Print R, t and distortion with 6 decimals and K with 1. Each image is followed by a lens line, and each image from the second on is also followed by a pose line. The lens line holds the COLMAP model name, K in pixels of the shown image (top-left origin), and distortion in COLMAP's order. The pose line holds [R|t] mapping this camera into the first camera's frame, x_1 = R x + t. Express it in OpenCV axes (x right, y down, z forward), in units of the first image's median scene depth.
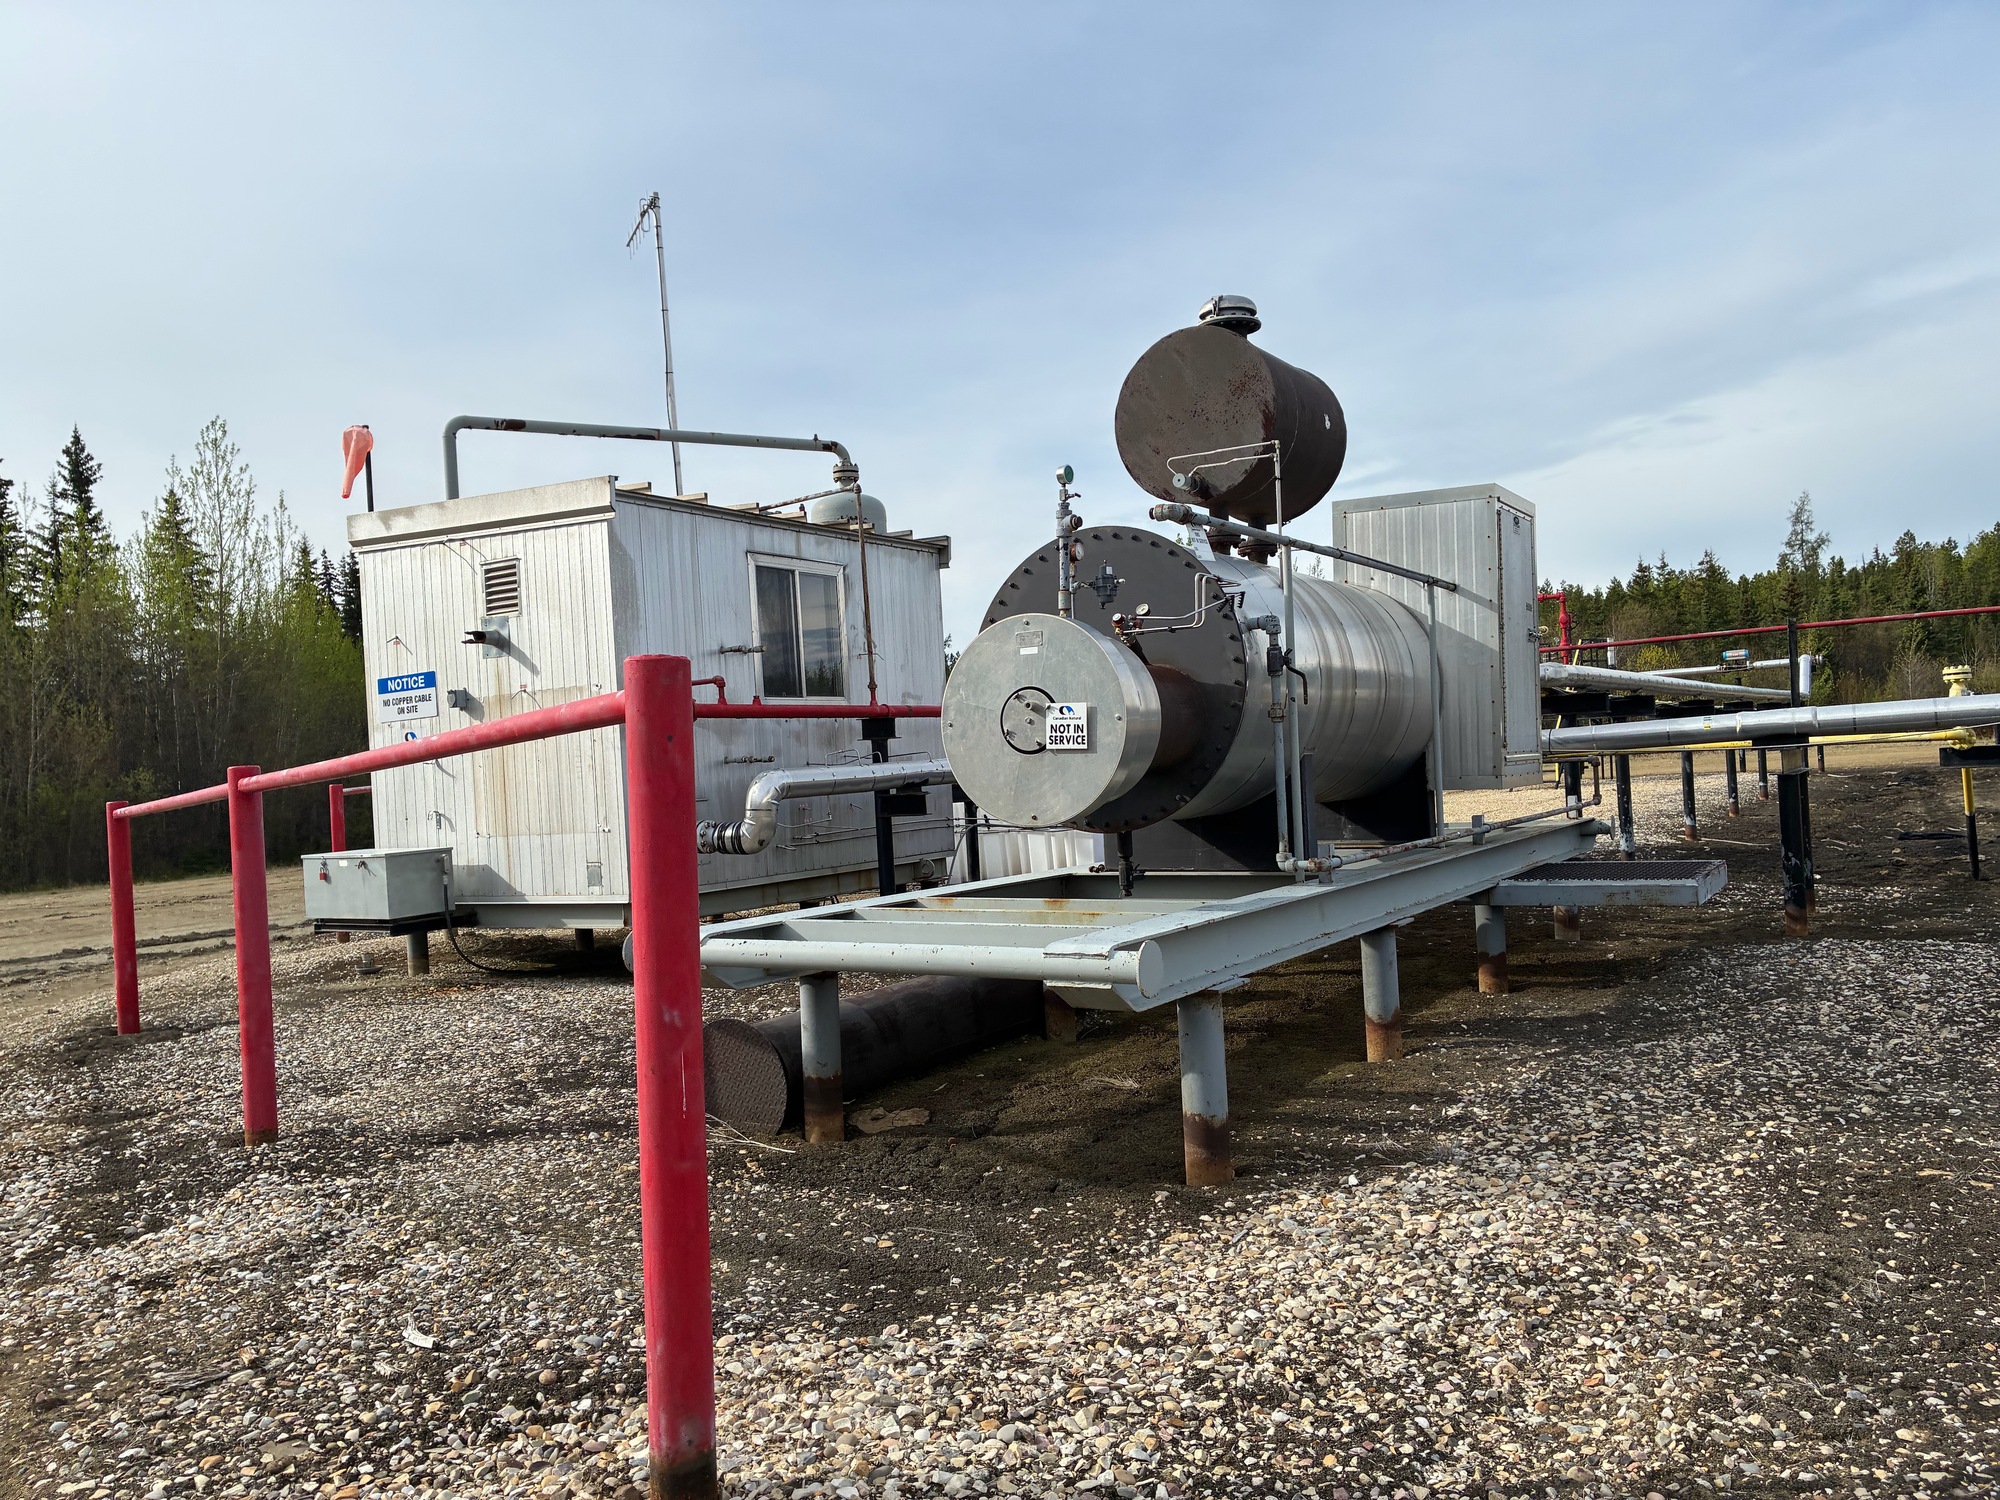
lens RADIAL K [[1522.1, 0, 999.2], [0, 1522.1, 773.7], [0, 0, 1]] dist [0.036660, -0.040431]
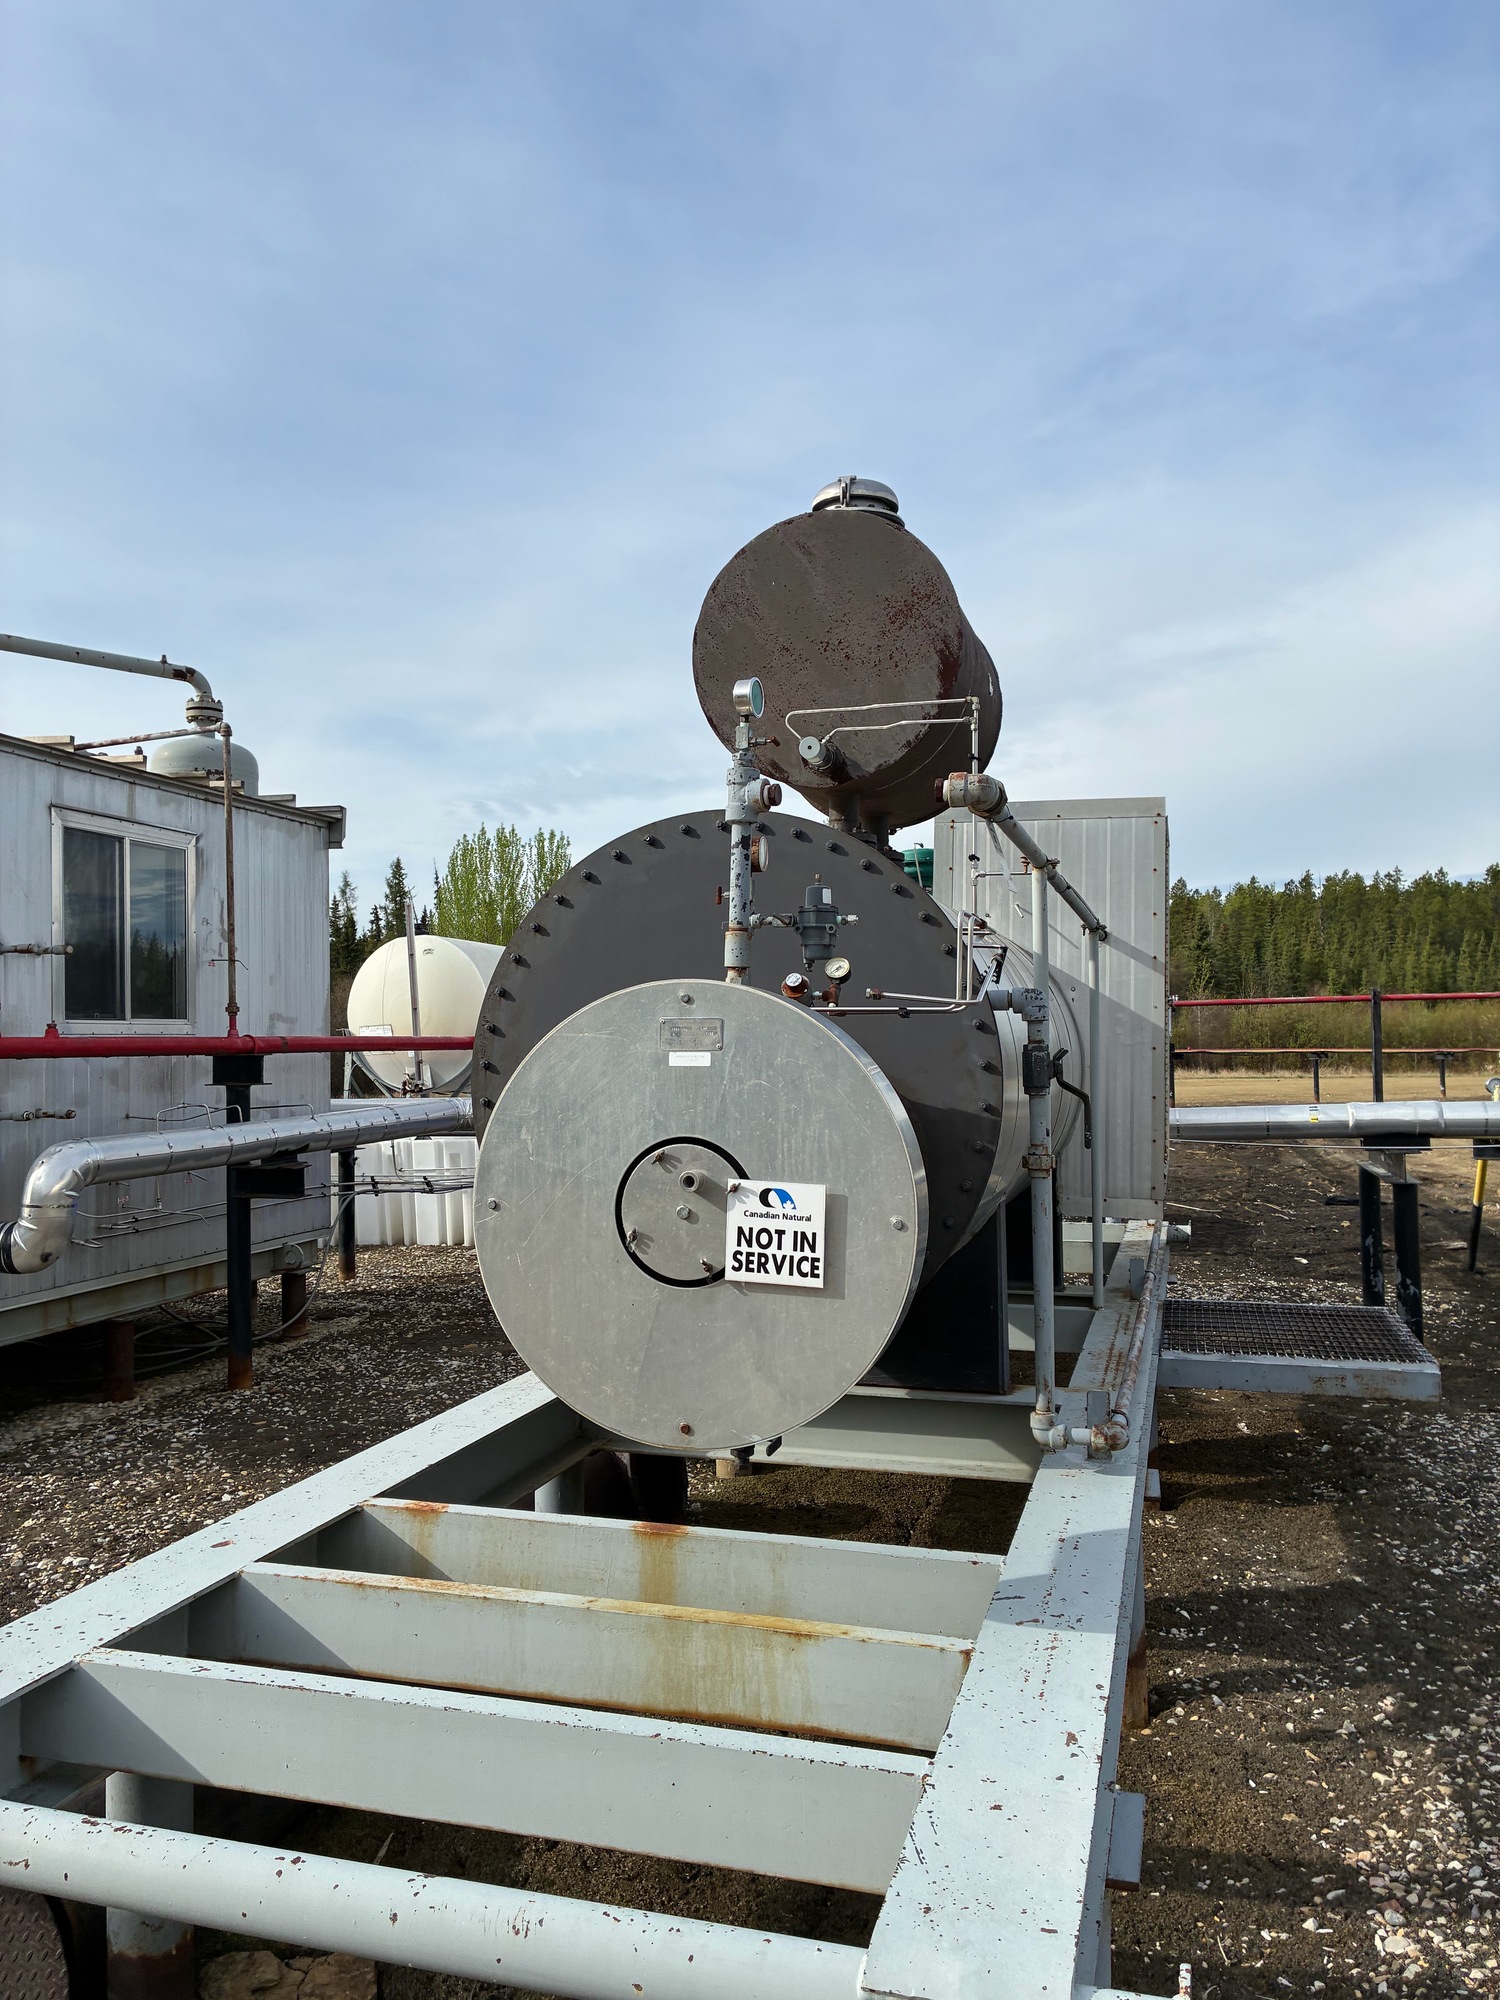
lens RADIAL K [[1541.3, 0, 727.9], [0, 1541.3, 988.9], [0, 0, 1]] dist [0.033540, -0.045168]
pose [[0.966935, 0.053895, 0.249263, -0.043027], [-0.040864, 0.997528, -0.057165, -0.037495], [-0.251727, 0.045089, 0.966747, 0.268176]]
